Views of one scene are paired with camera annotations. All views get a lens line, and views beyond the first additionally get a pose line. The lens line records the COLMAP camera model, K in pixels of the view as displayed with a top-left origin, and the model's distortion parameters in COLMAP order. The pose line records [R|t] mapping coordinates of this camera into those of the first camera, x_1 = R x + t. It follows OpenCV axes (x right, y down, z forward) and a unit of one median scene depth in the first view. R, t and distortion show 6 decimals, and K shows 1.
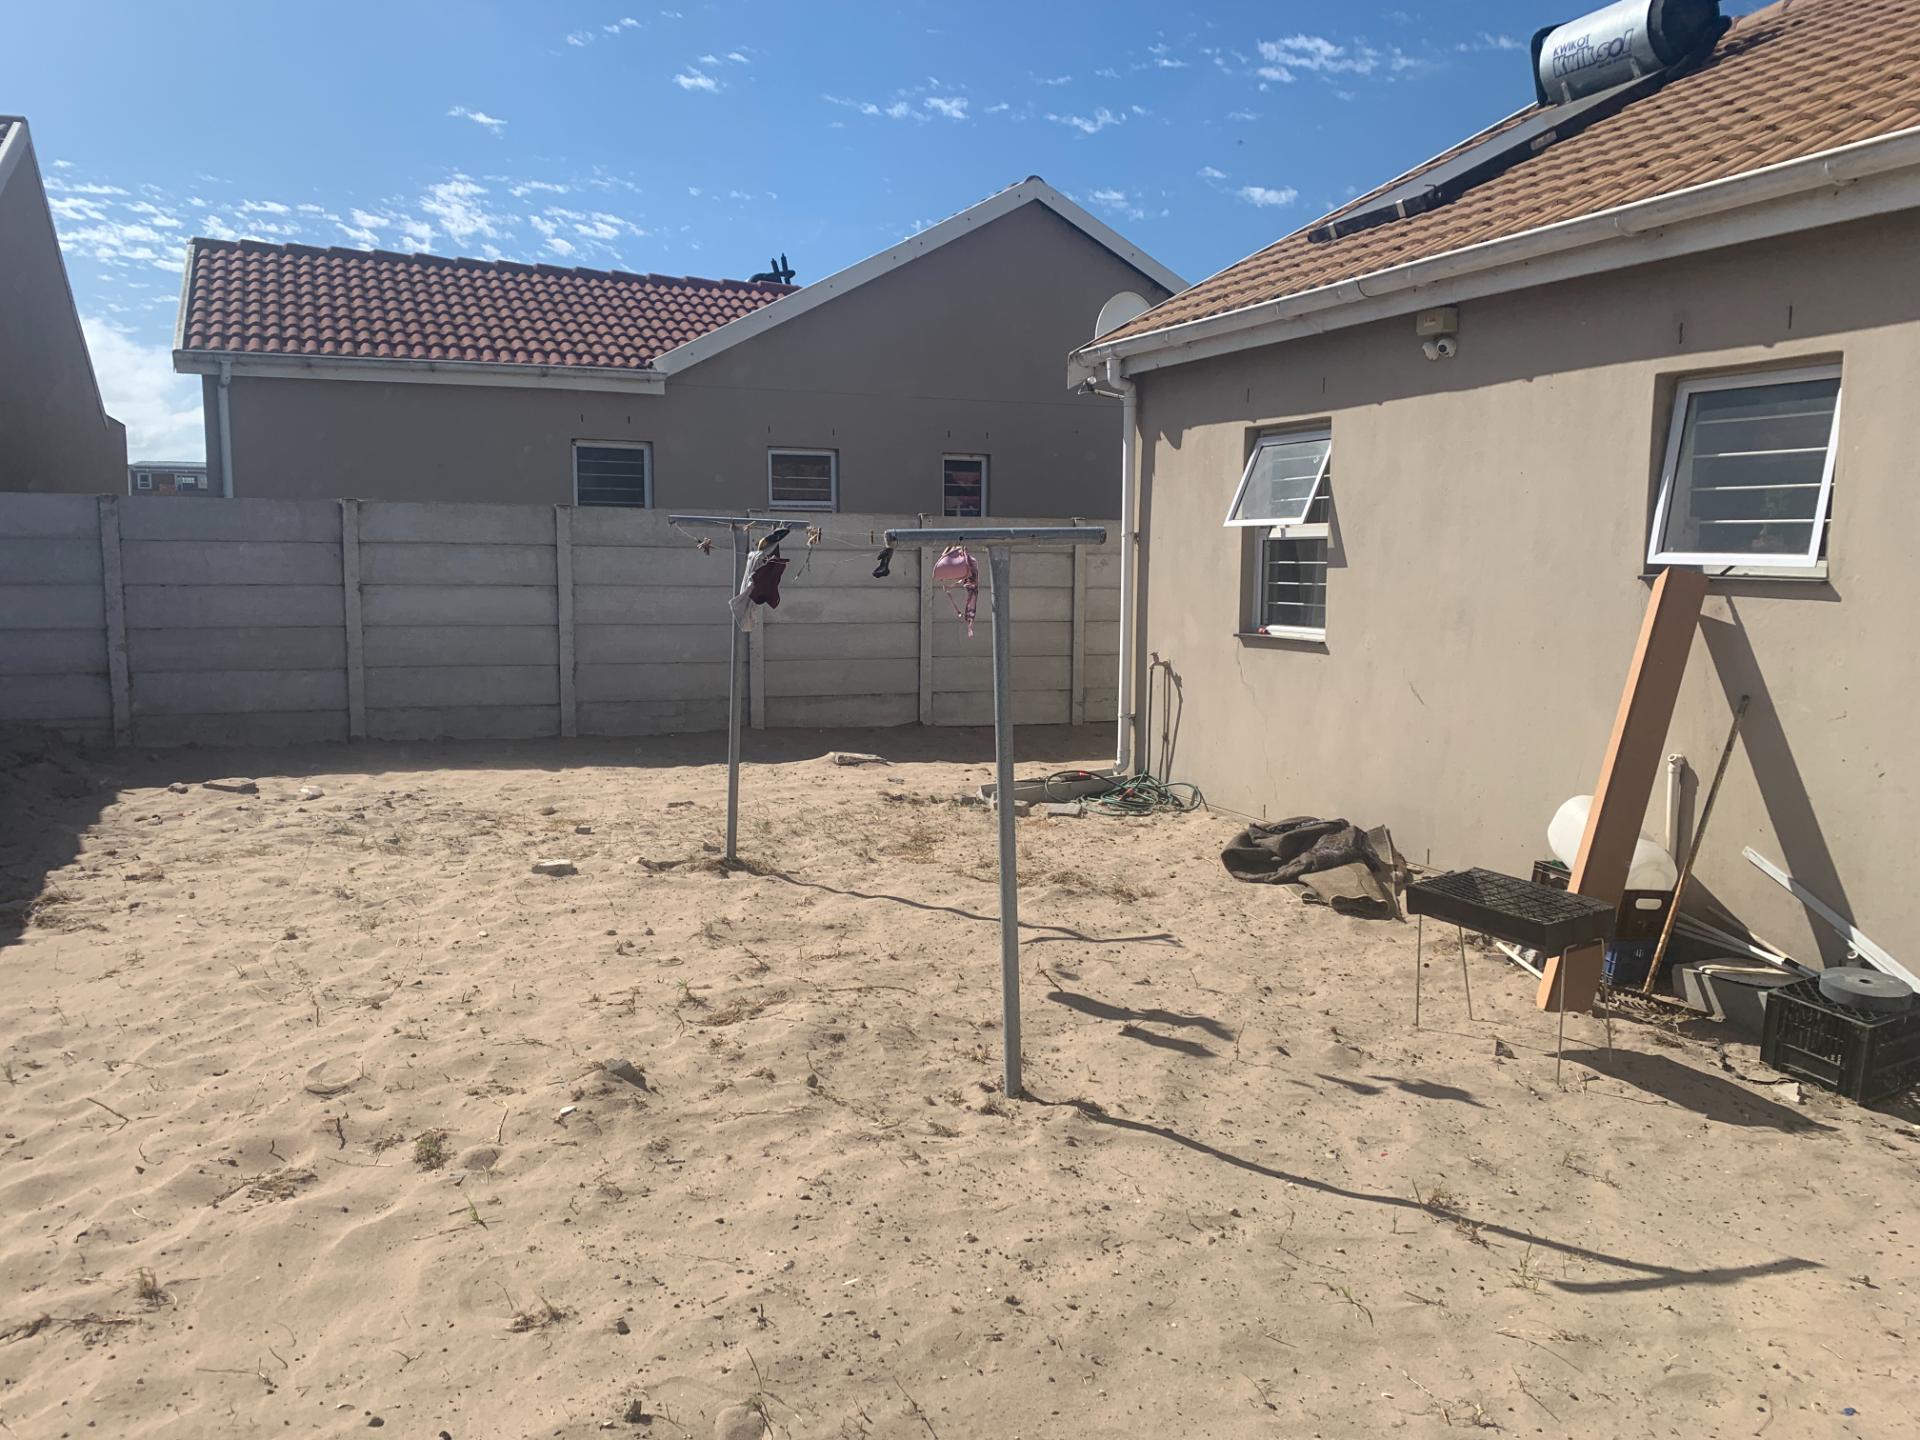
lens RADIAL K [[1482.7, 0, 936.5], [0, 1482.7, 720.9], [0, 0, 1]] dist [0.076613, -0.060199]
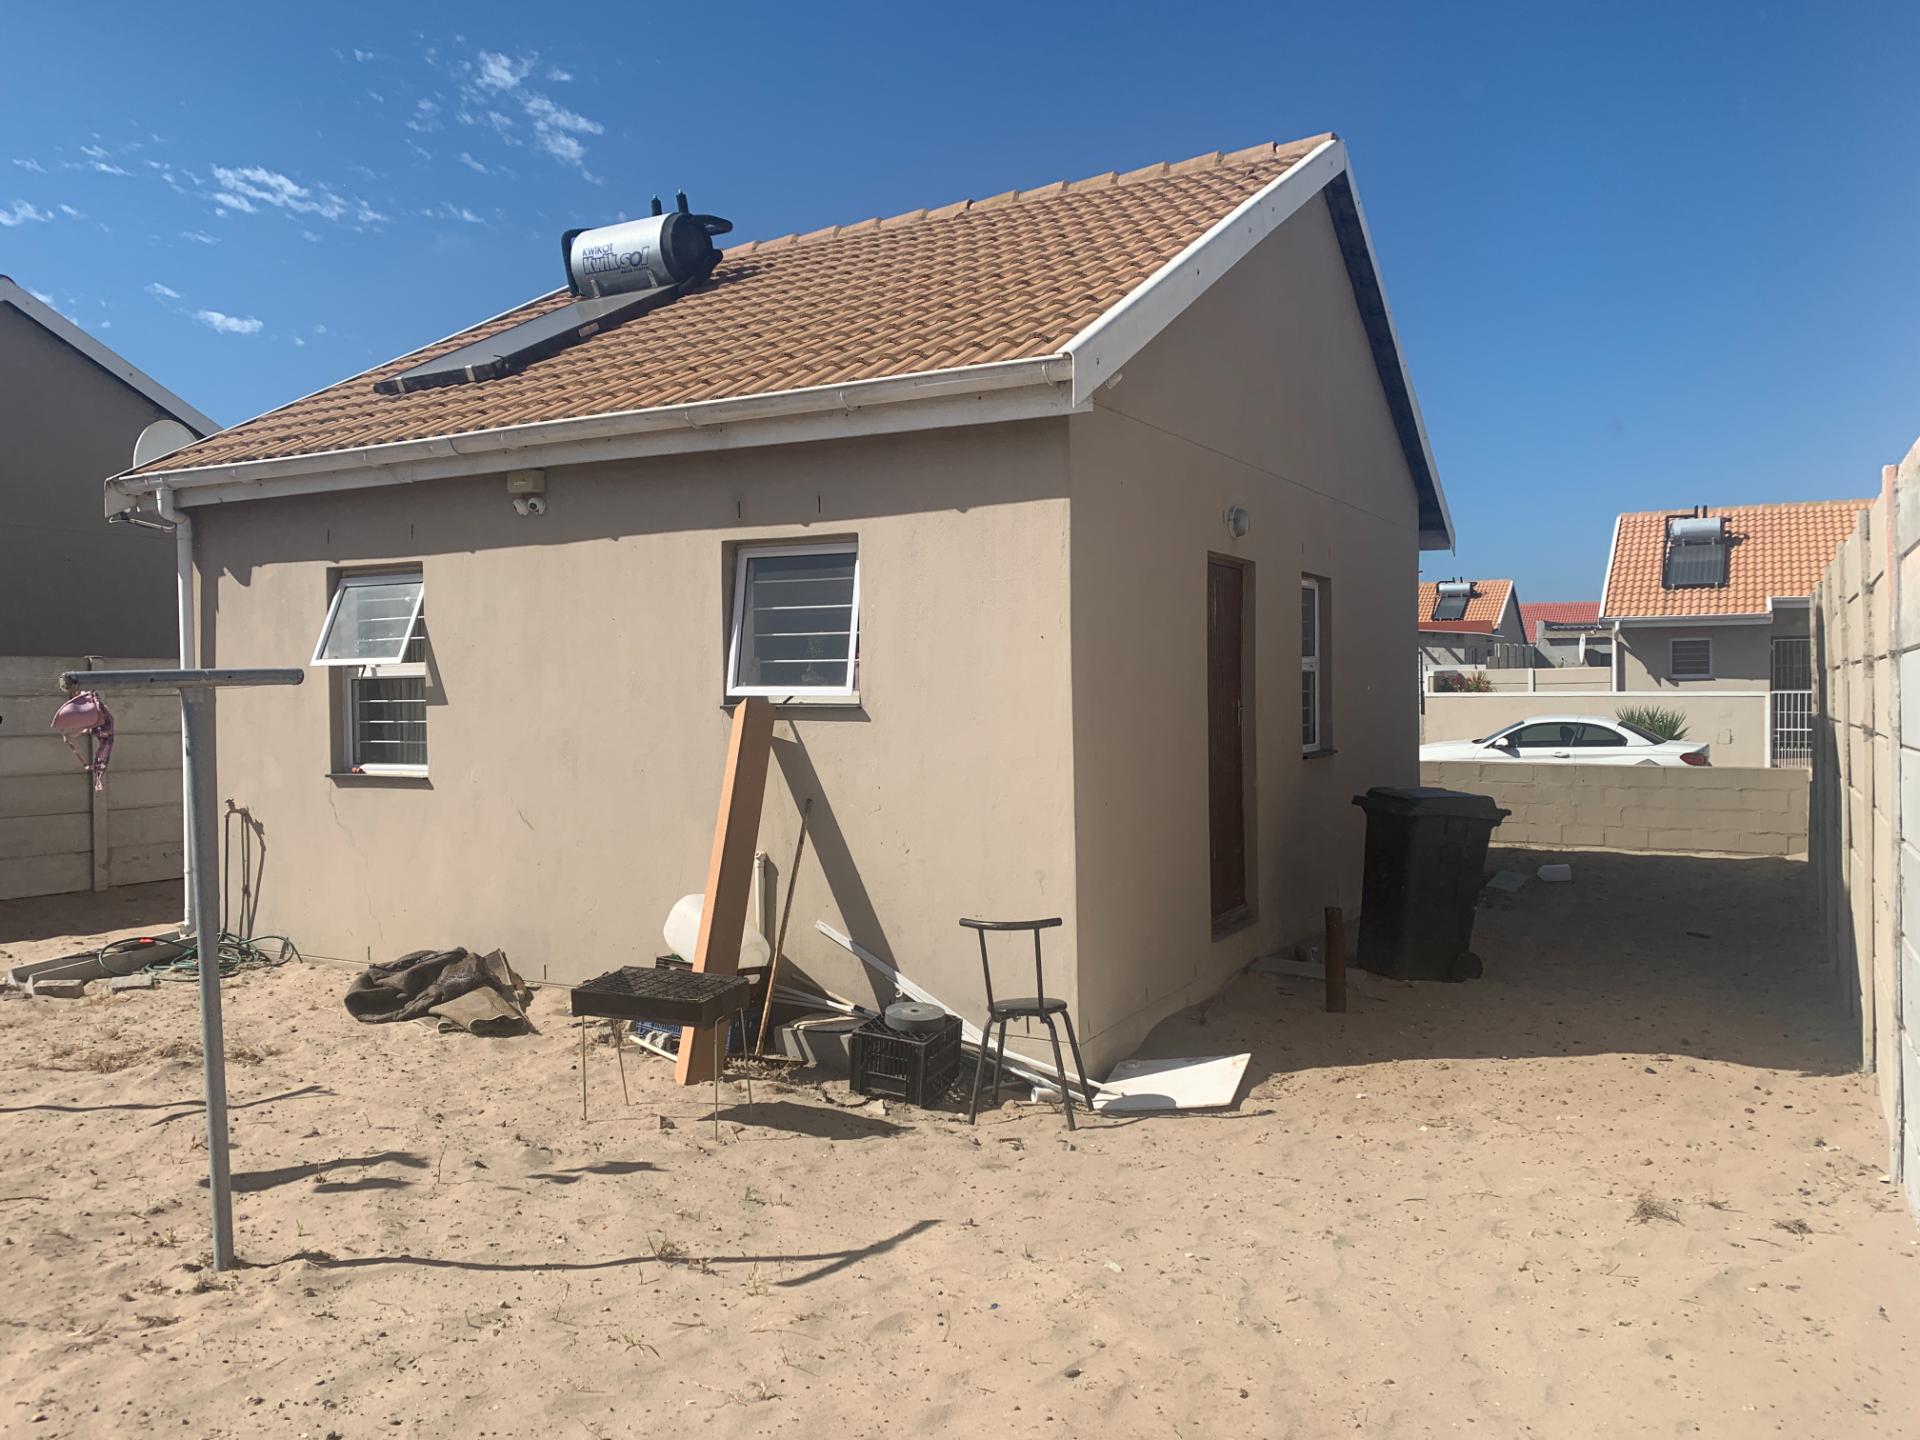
lens RADIAL K [[1482.7, 0, 936.5], [0, 1482.7, 720.9], [0, 0, 1]] dist [0.076613, -0.060199]
pose [[0.799870, -0.031277, 0.599357, -0.109823], [0.086775, 0.994175, -0.063924, 0.006311], [-0.593866, 0.103140, 0.797925, -0.046256]]
